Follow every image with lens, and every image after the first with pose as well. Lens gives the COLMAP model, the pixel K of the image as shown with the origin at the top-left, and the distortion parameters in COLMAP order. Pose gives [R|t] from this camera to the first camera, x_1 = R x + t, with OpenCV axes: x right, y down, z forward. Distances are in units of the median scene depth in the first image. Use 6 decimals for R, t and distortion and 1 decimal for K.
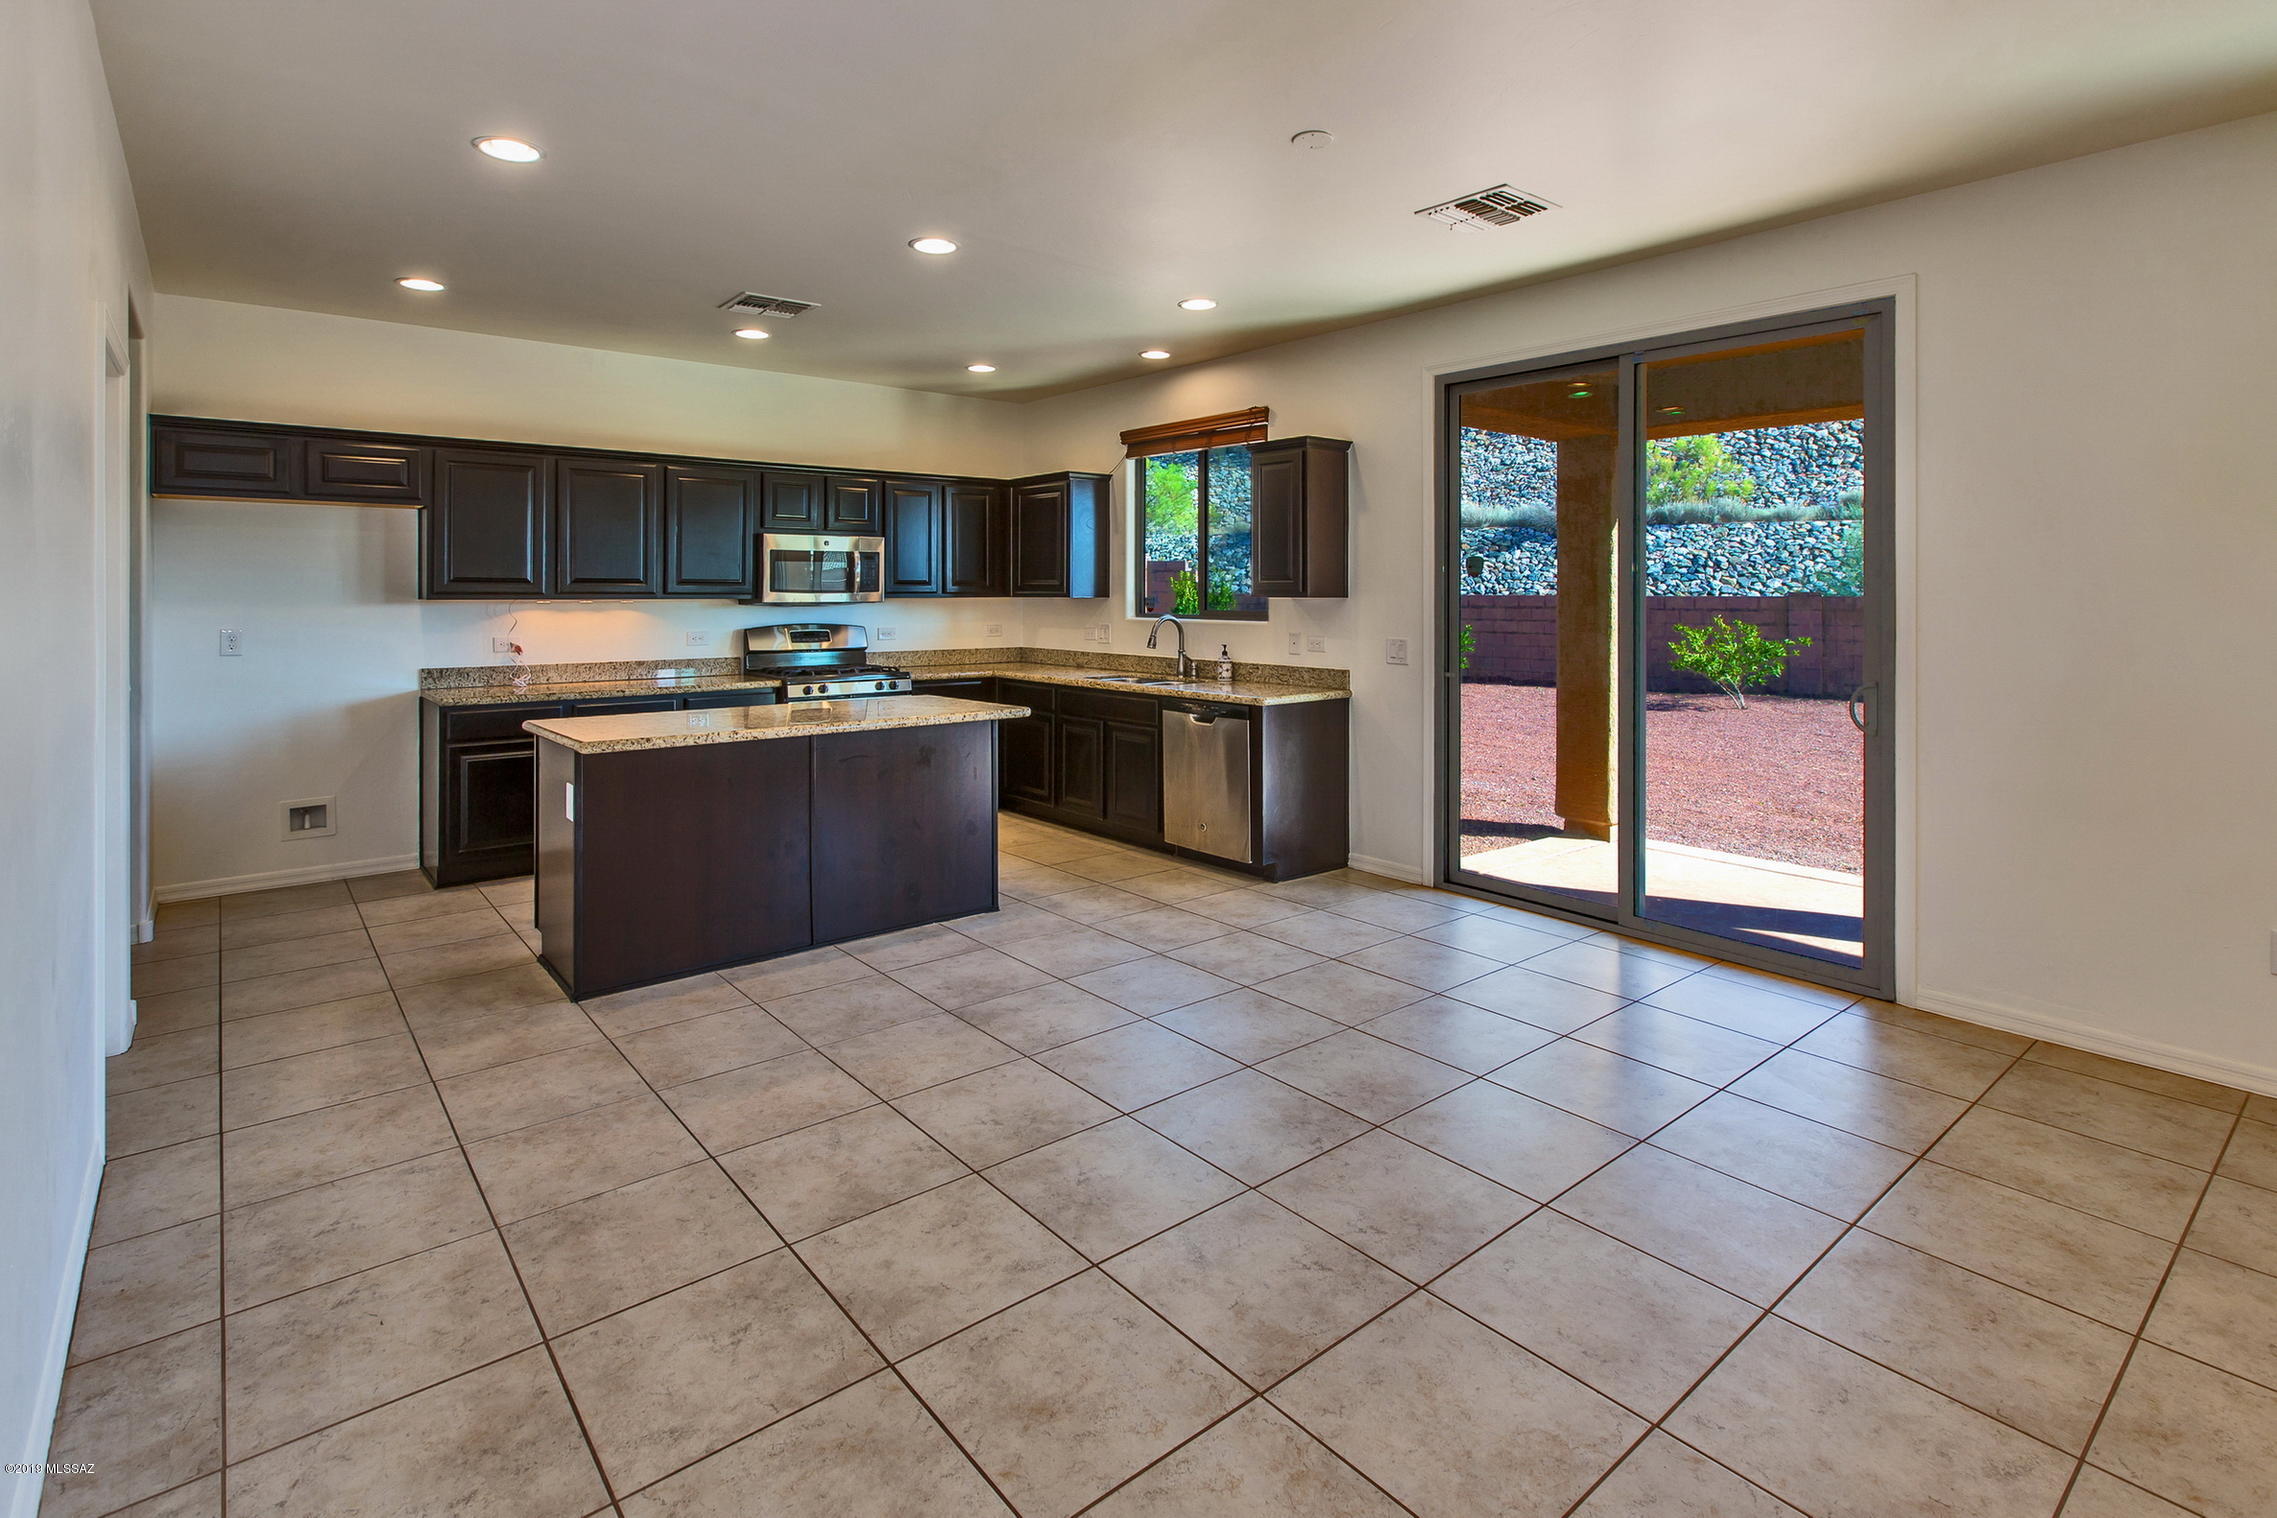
lens RADIAL K [[1126.3, 0, 1134.9], [0, 1126.3, 583.9], [0, 0, 1]] dist [-0.000202, -0.000056]
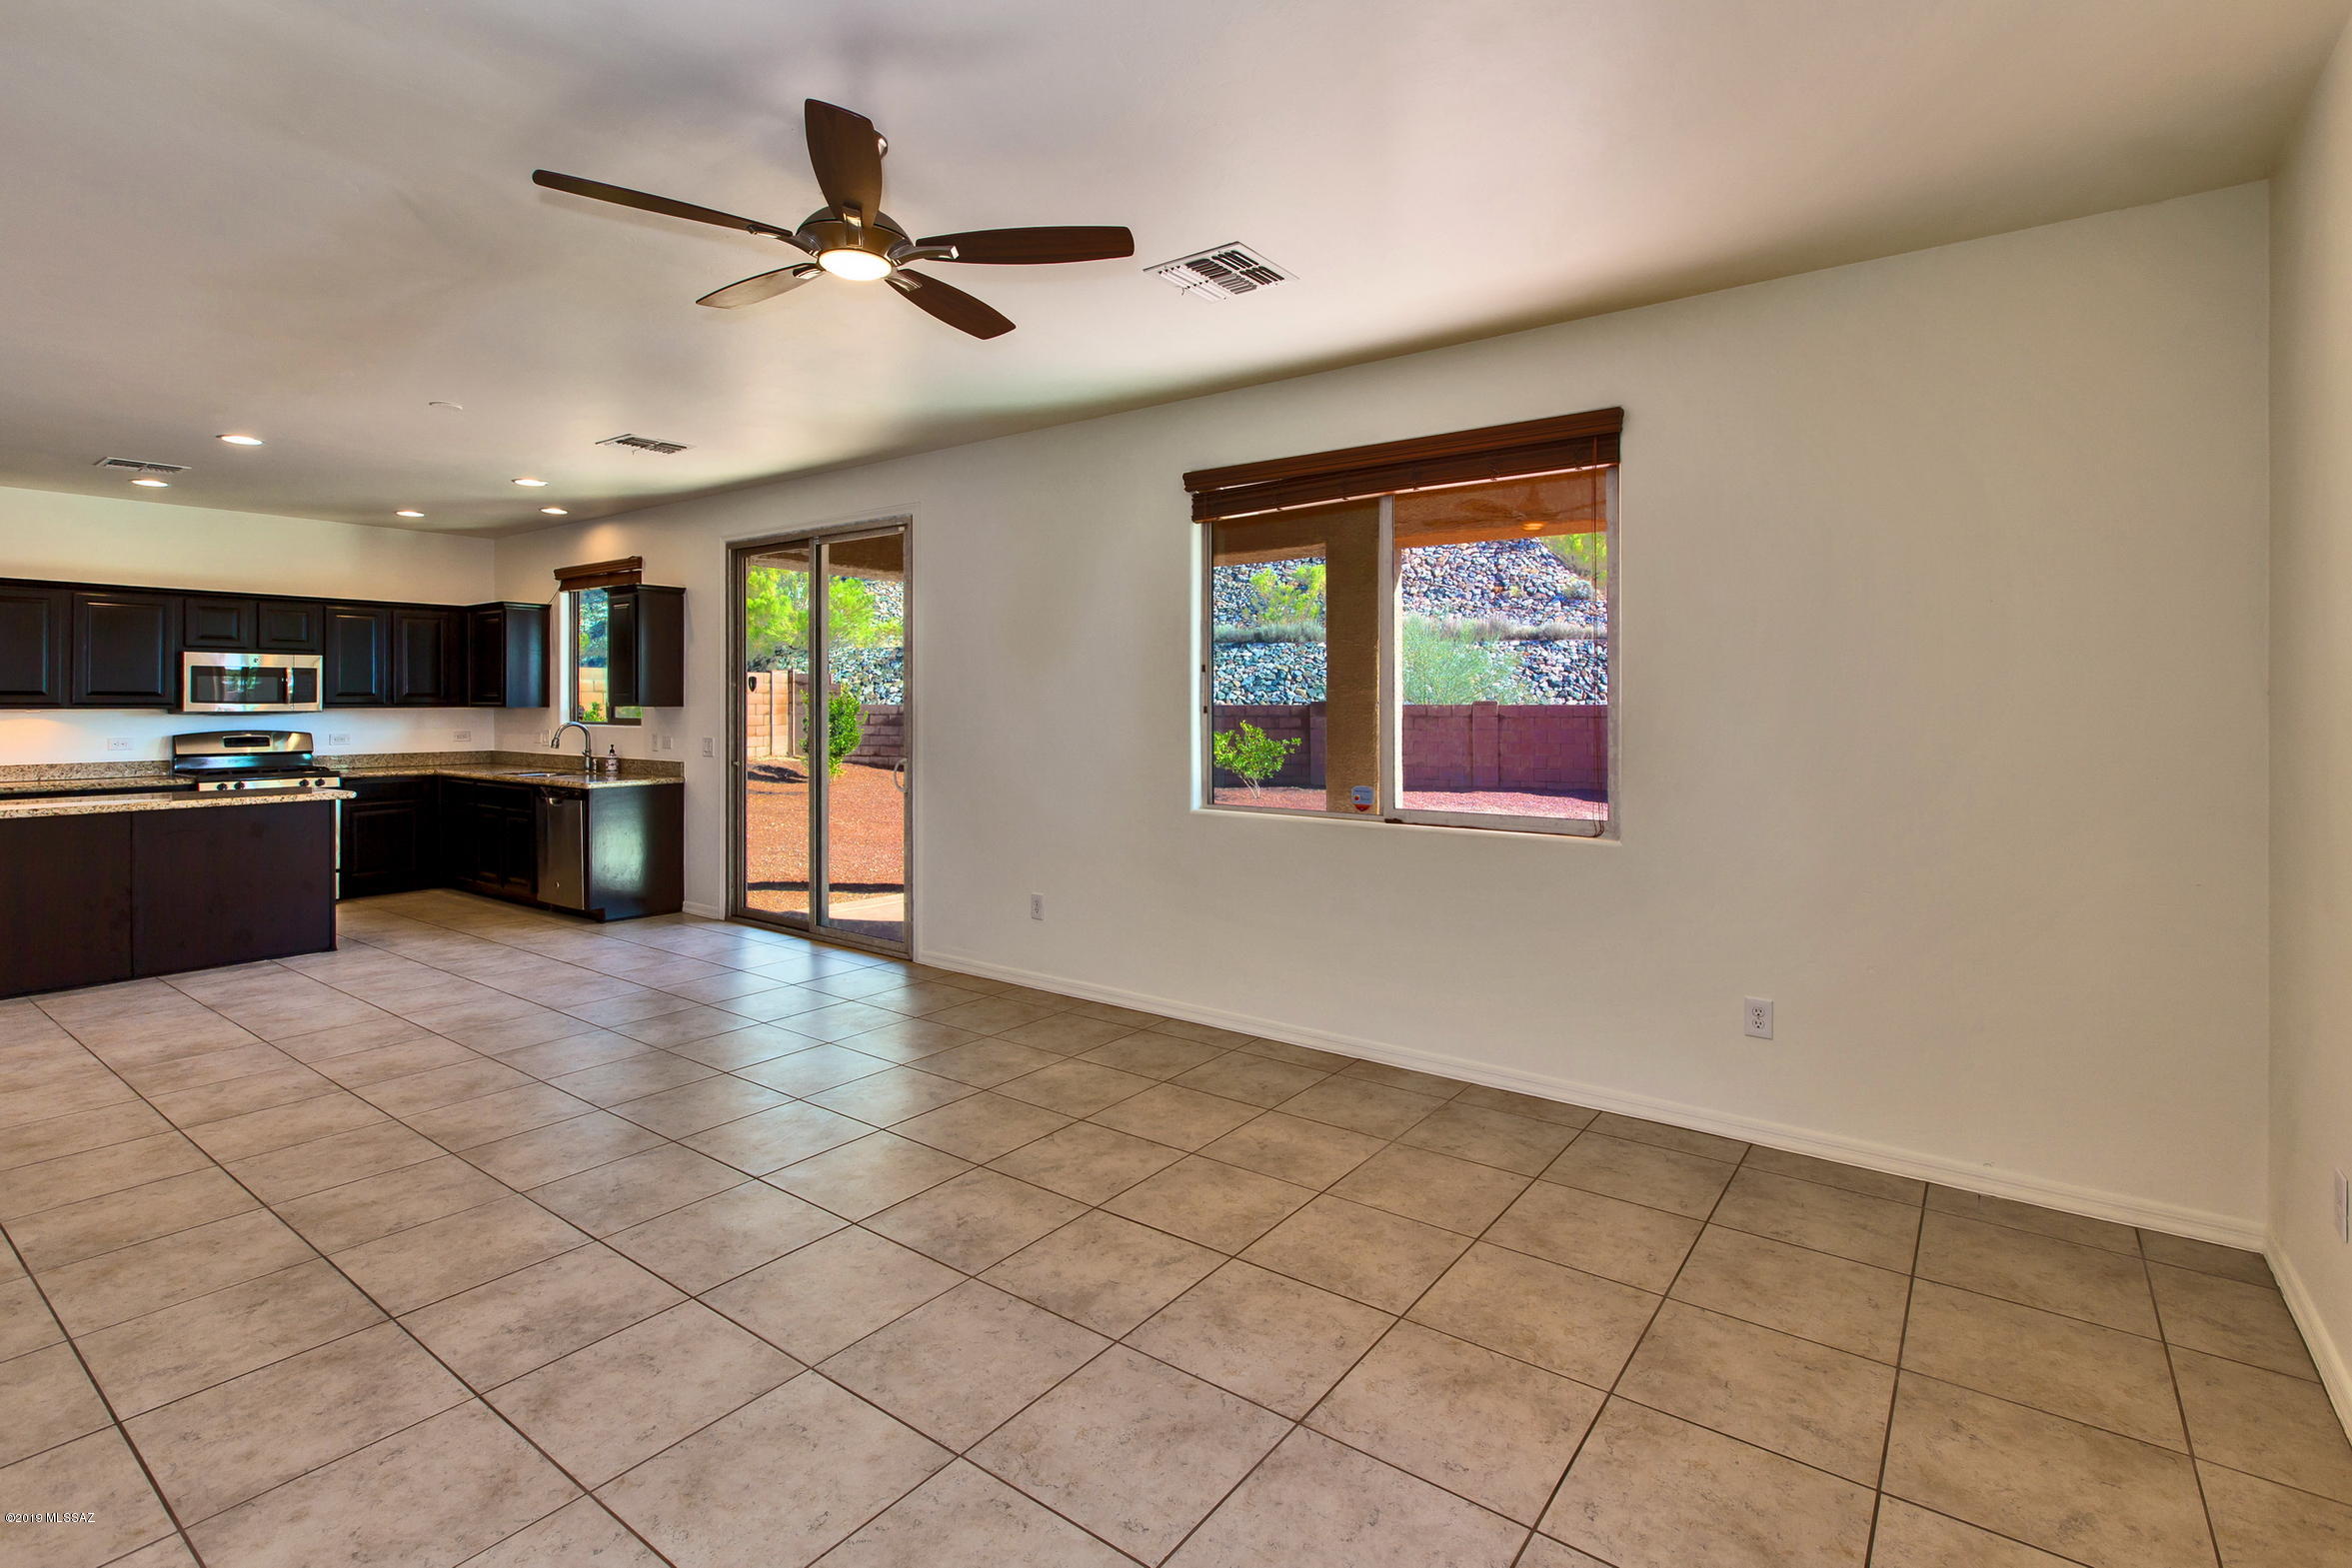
lens RADIAL K [[1136.3, 0, 1174.5], [0, 1136.3, 683.6], [0, 0, 1]] dist [-0.001660, -0.000244]
pose [[0.971250, 0.002271, 0.238050, 0.370323], [-0.000121, 0.999959, -0.009047, -0.002075], [-0.238061, 0.008759, 0.971211, -0.362233]]
